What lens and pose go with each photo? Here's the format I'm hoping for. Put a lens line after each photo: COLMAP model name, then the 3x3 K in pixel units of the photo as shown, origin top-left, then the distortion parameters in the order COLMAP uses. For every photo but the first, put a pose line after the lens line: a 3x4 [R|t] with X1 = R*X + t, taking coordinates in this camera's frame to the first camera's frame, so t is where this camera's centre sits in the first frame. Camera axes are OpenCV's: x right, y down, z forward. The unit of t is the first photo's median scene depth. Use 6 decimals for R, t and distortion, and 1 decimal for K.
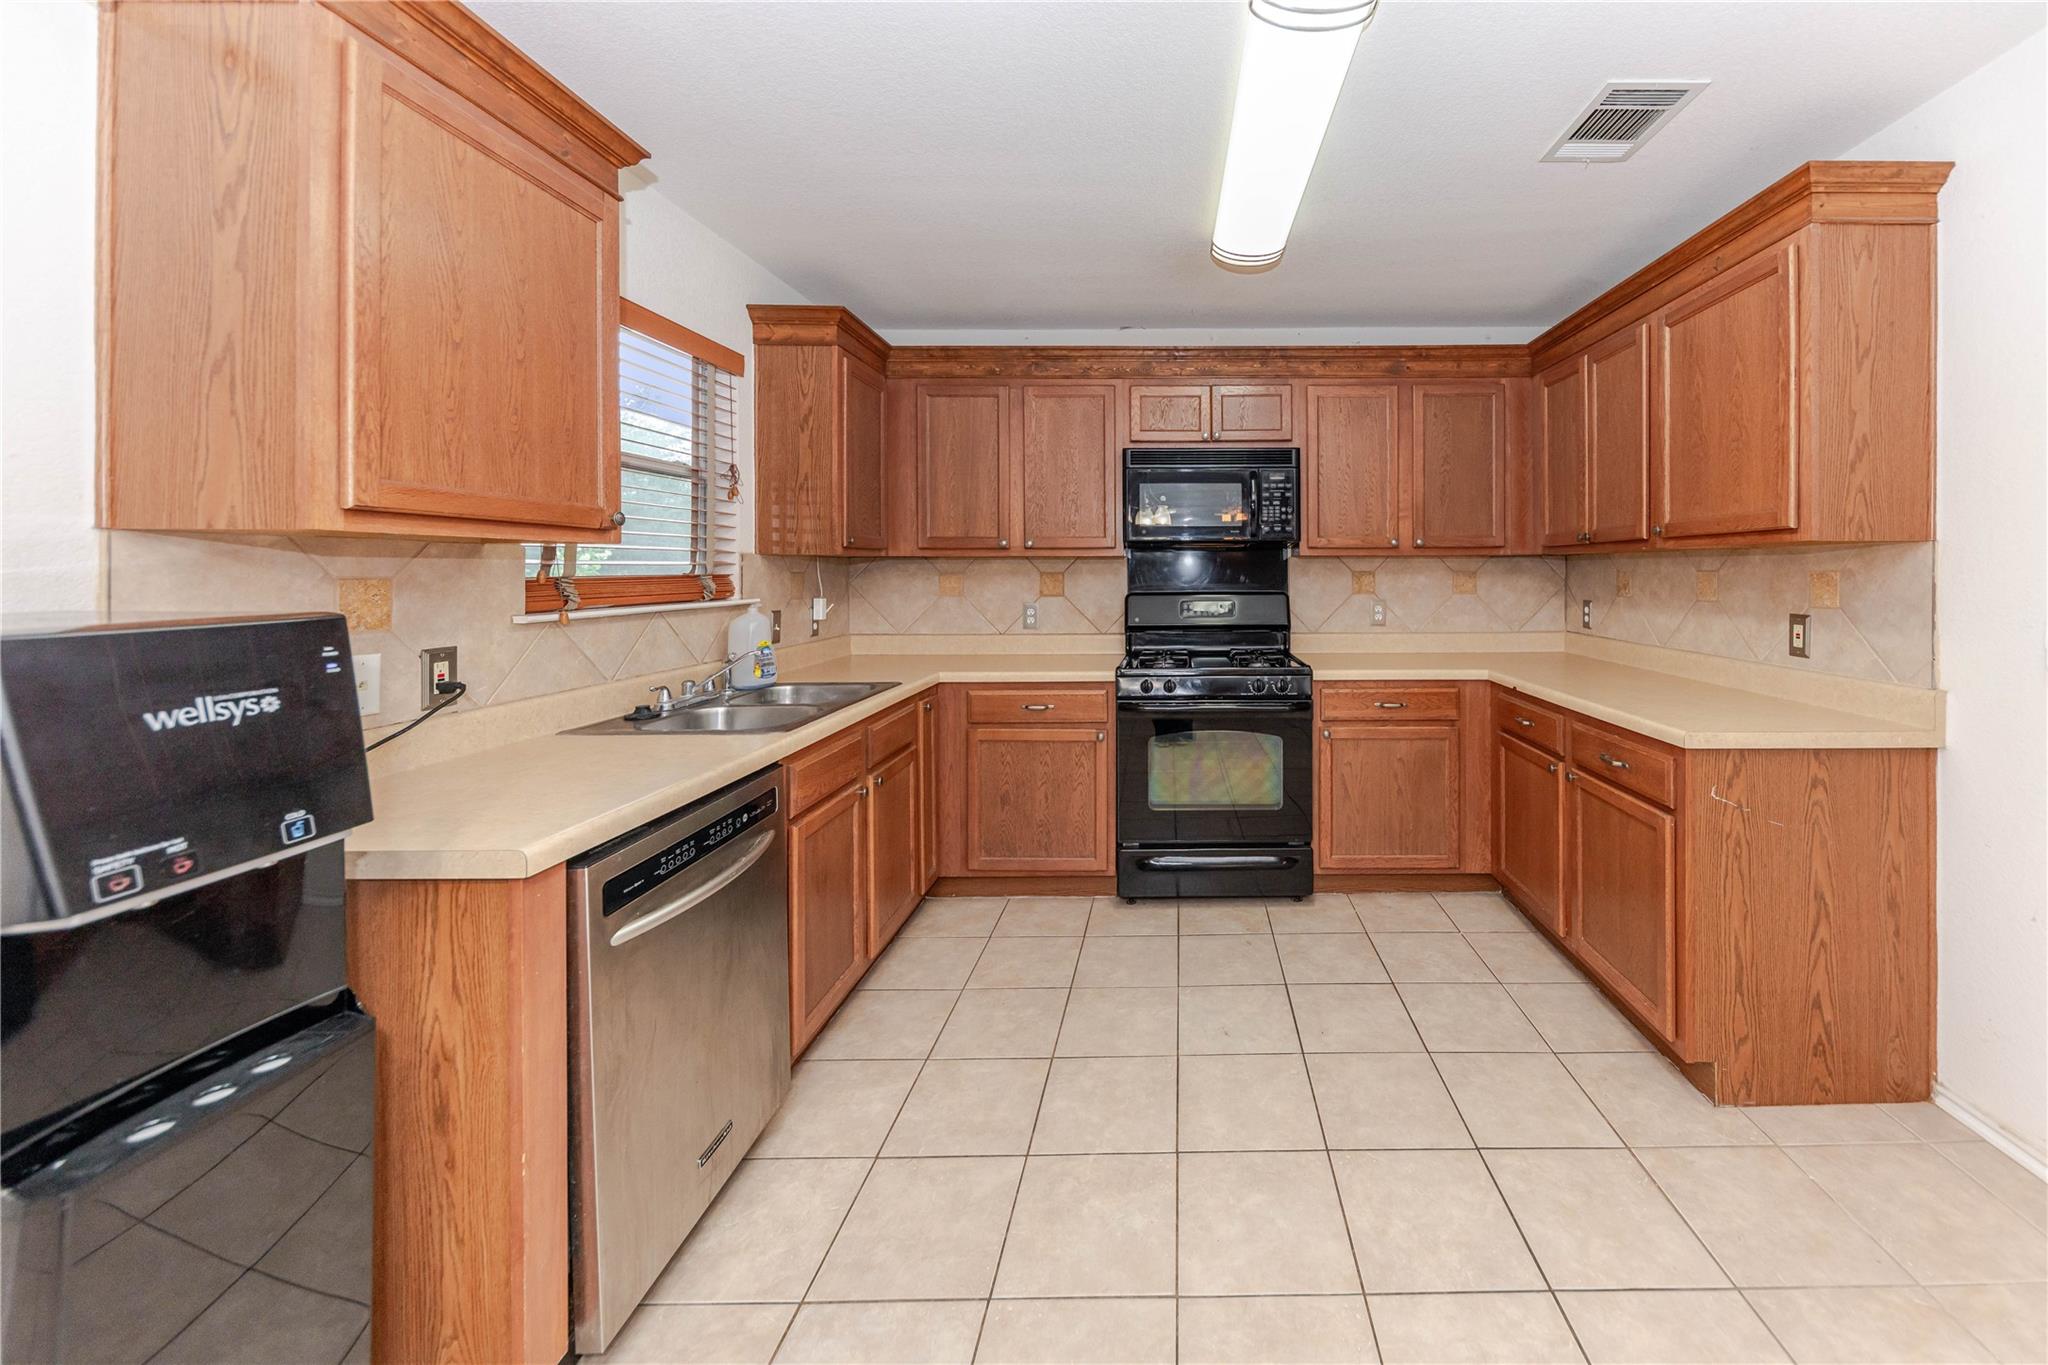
lens RADIAL K [[754.1, 0, 1177.7], [0, 754.1, 576.9], [0, 0, 1]] dist [0.002173, -0.000414]
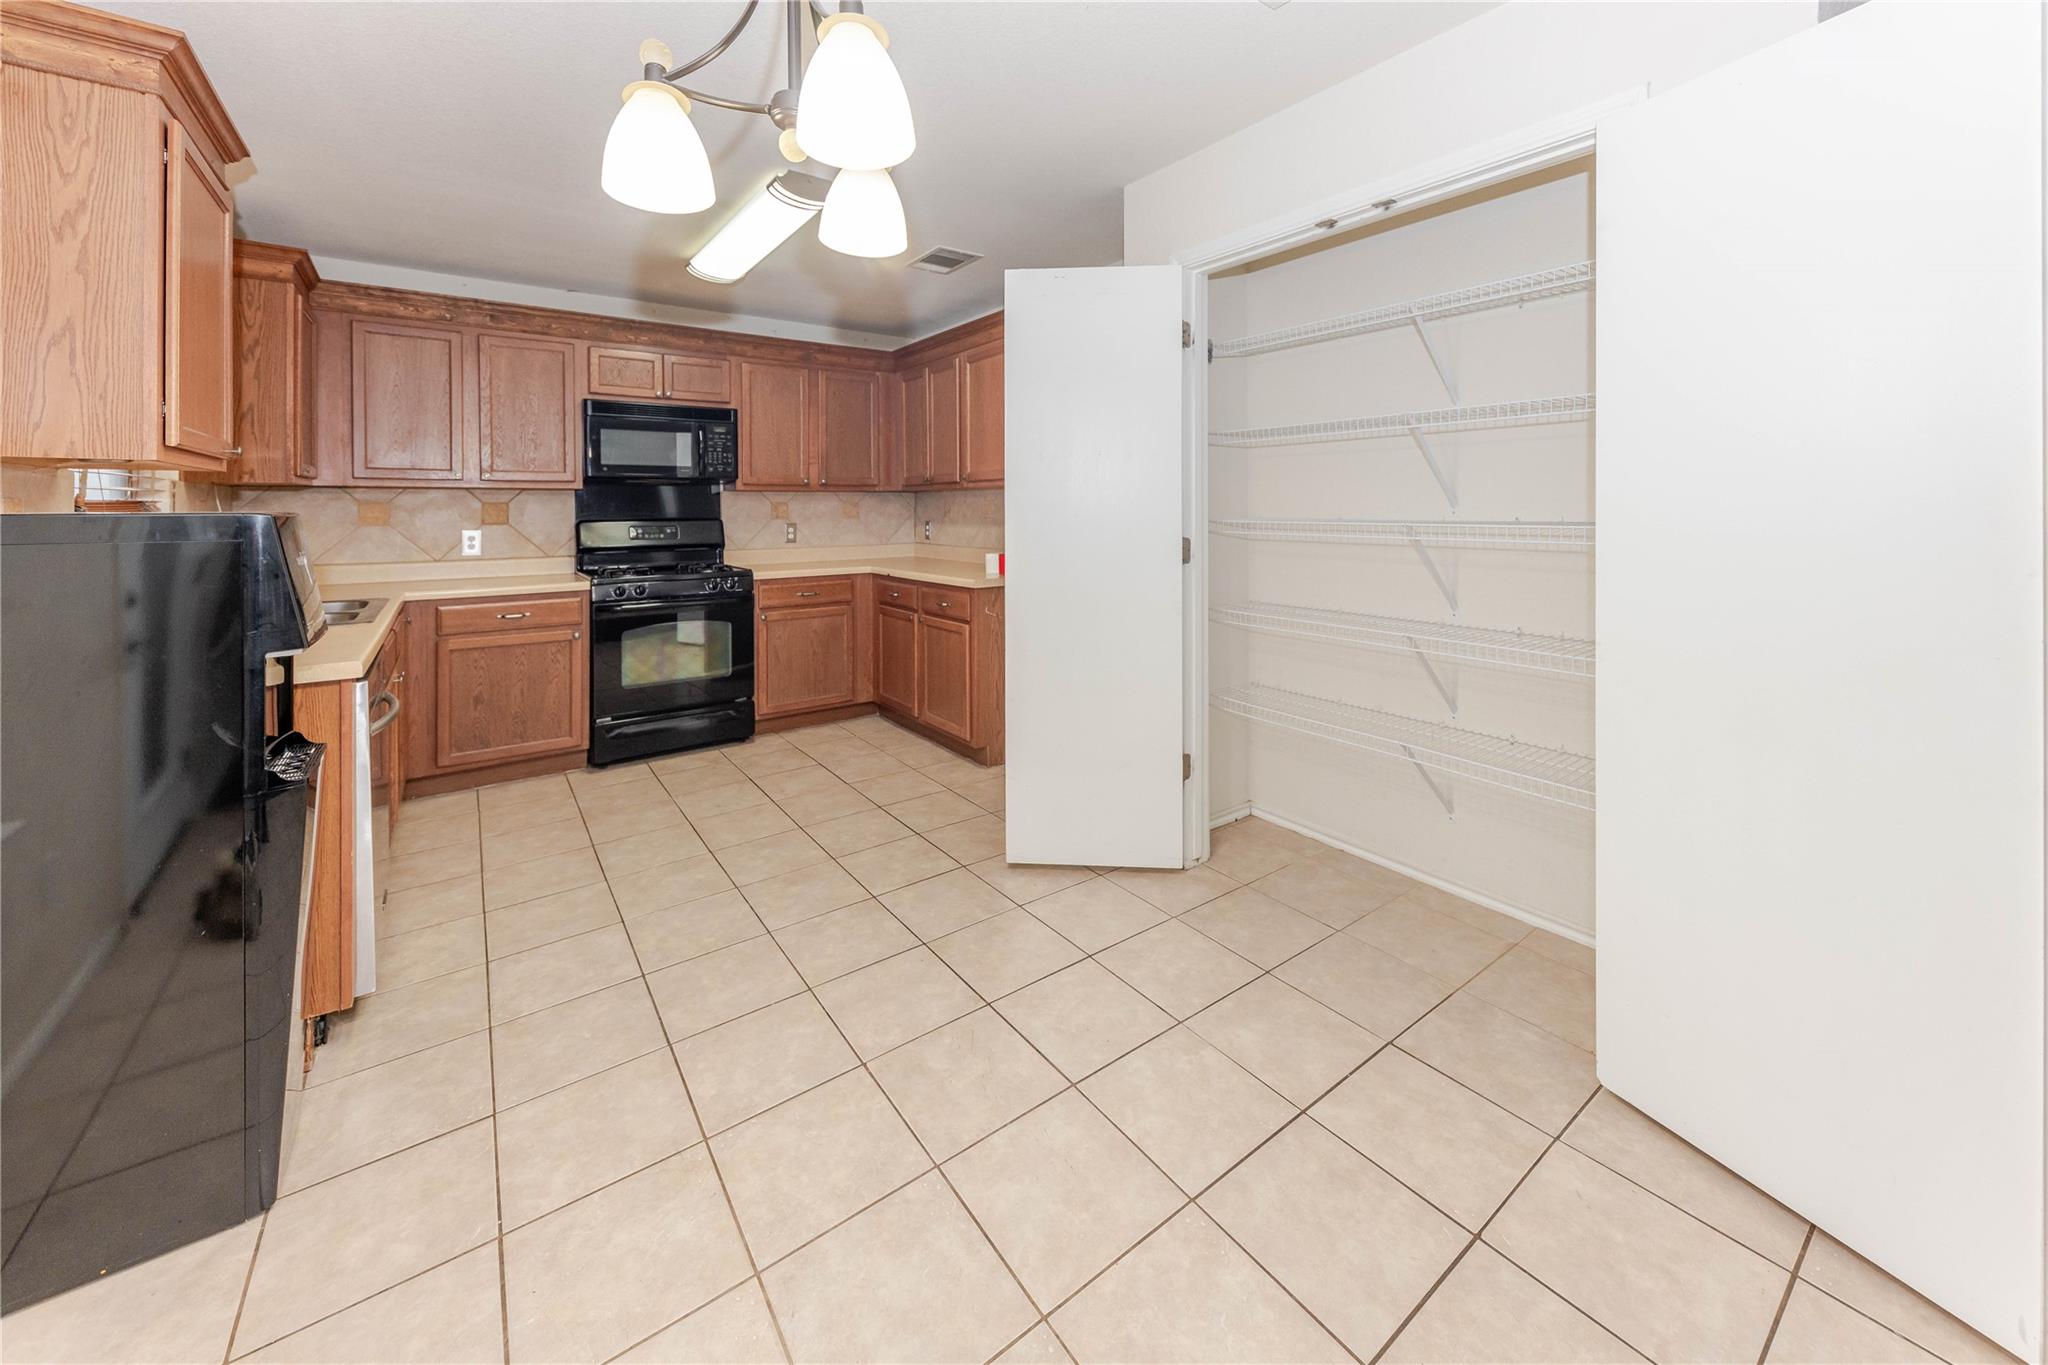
lens RADIAL K [[775.7, 0, 1038.3], [0, 775.7, 507.6], [0, 0, 1]] dist [0.009636, -0.000160]
pose [[0.799354, -0.001412, 0.600859, -0.264032], [0.007694, 0.999939, -0.007886, 0.020423], [-0.600811, 0.010927, 0.799316, -0.463506]]
